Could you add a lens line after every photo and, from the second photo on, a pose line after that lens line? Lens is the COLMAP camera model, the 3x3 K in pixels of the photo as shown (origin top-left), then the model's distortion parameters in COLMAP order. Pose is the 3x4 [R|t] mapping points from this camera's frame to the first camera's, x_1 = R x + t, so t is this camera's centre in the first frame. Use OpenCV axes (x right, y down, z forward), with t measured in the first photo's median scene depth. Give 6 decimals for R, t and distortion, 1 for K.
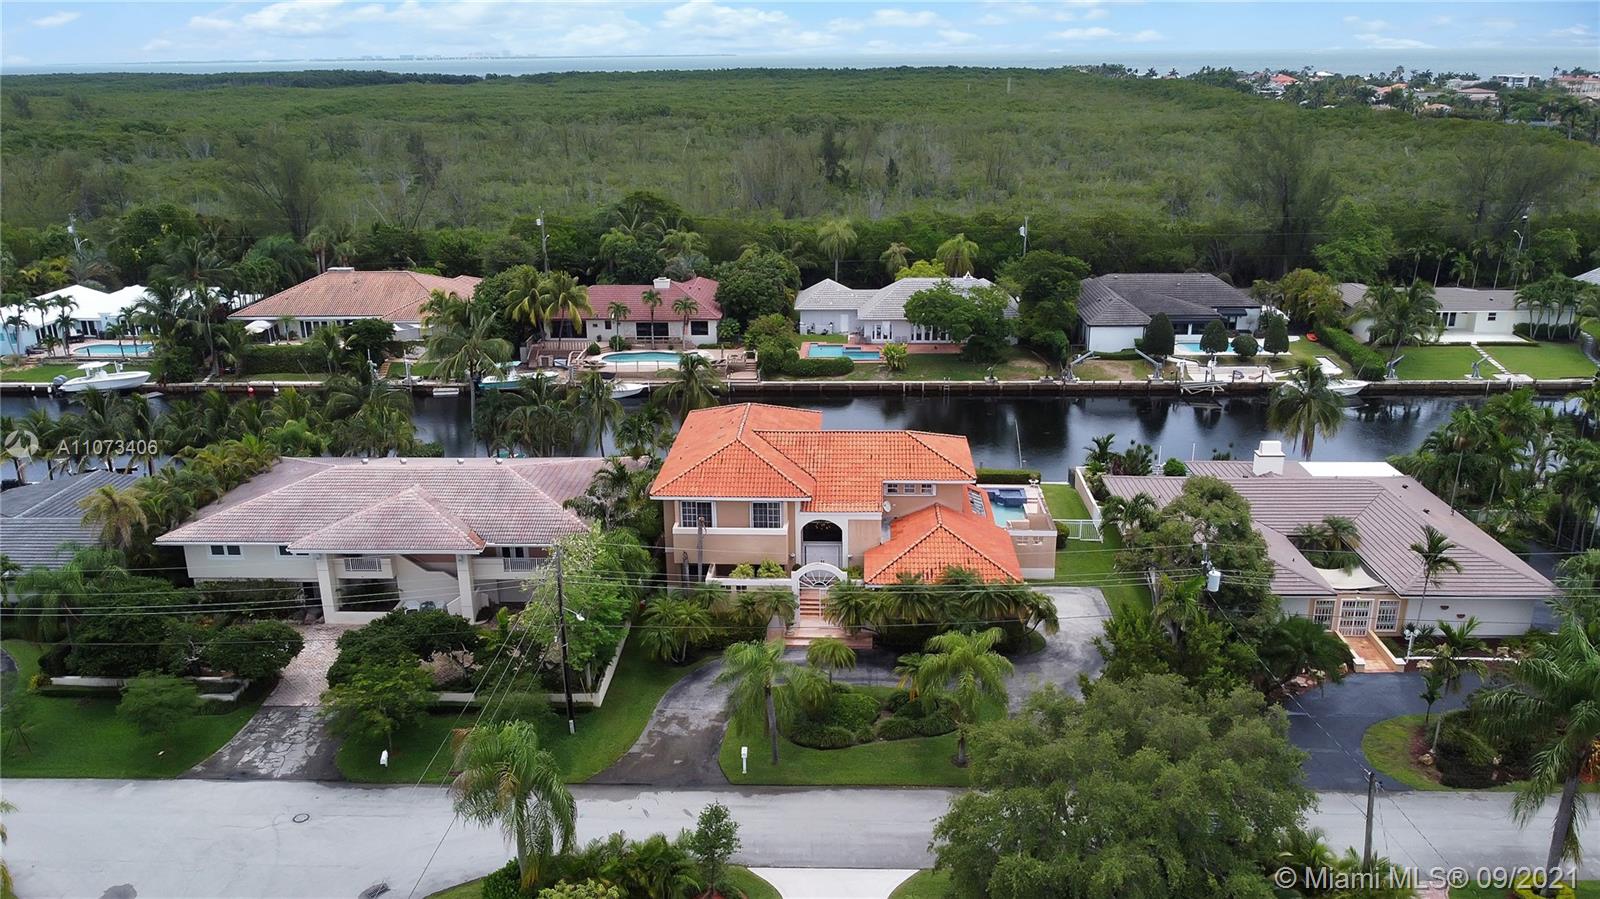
lens RADIAL K [[1197.3, 0, 800.0], [0, 1197.3, 449.5], [0, 0, 1]] dist [-0.009783, -0.009712]
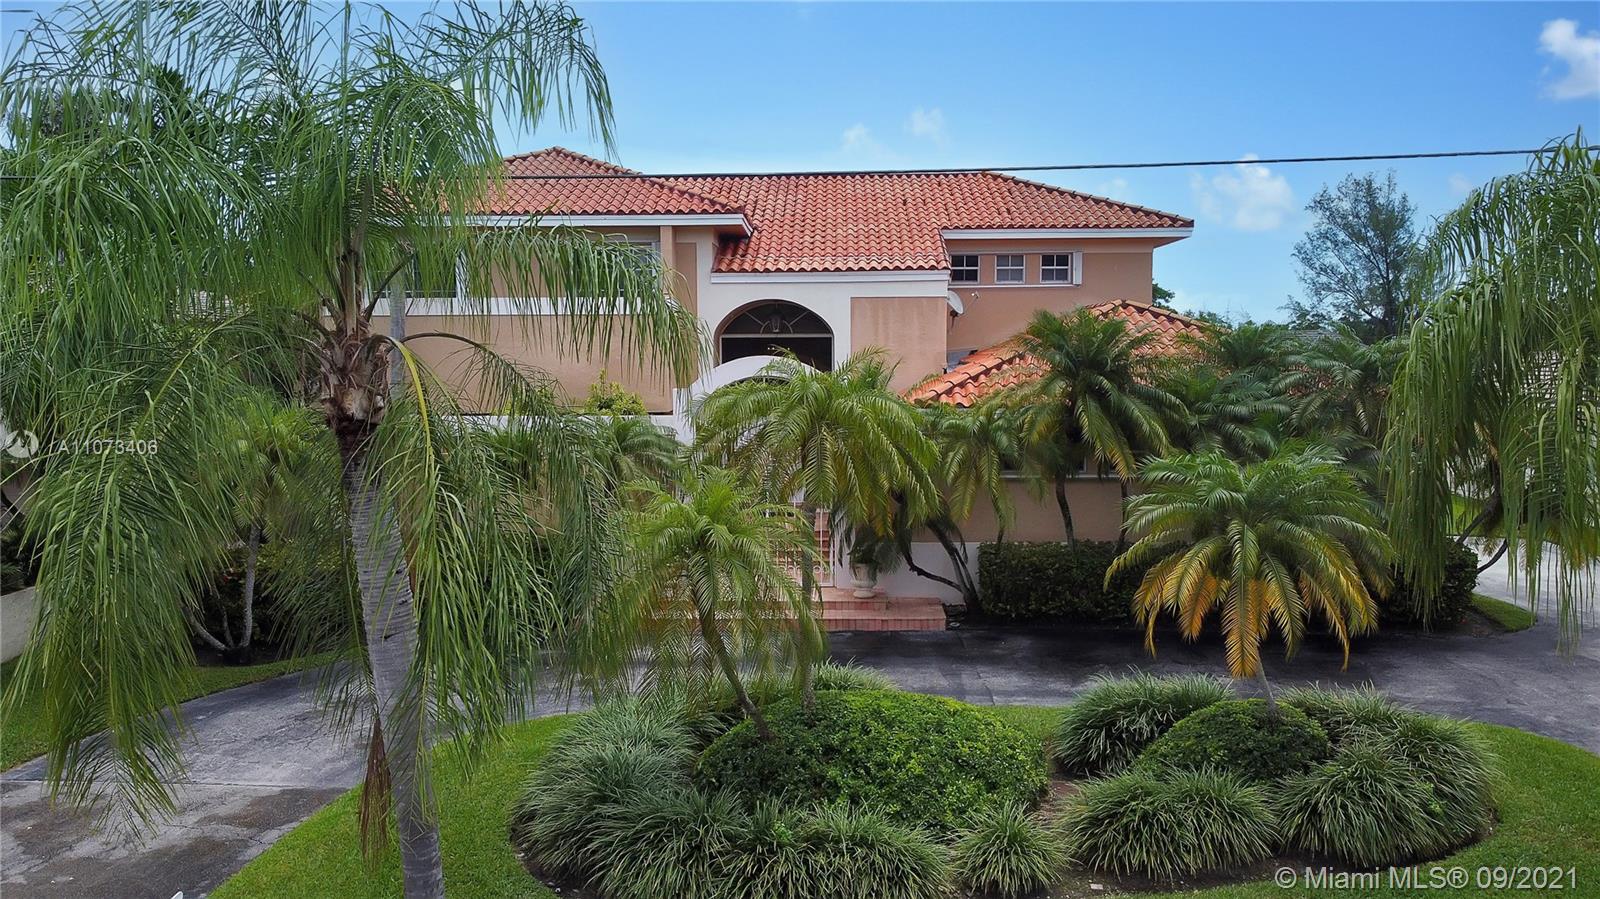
lens RADIAL K [[1197.3, 0, 800.0], [0, 1197.3, 449.5], [0, 0, 1]] dist [-0.009783, -0.009712]
pose [[0.999564, 0.007045, 0.028672, 0.008557], [0.000057, 0.970649, -0.240499, 0.101040], [-0.029524, 0.240396, 0.970226, 0.370929]]
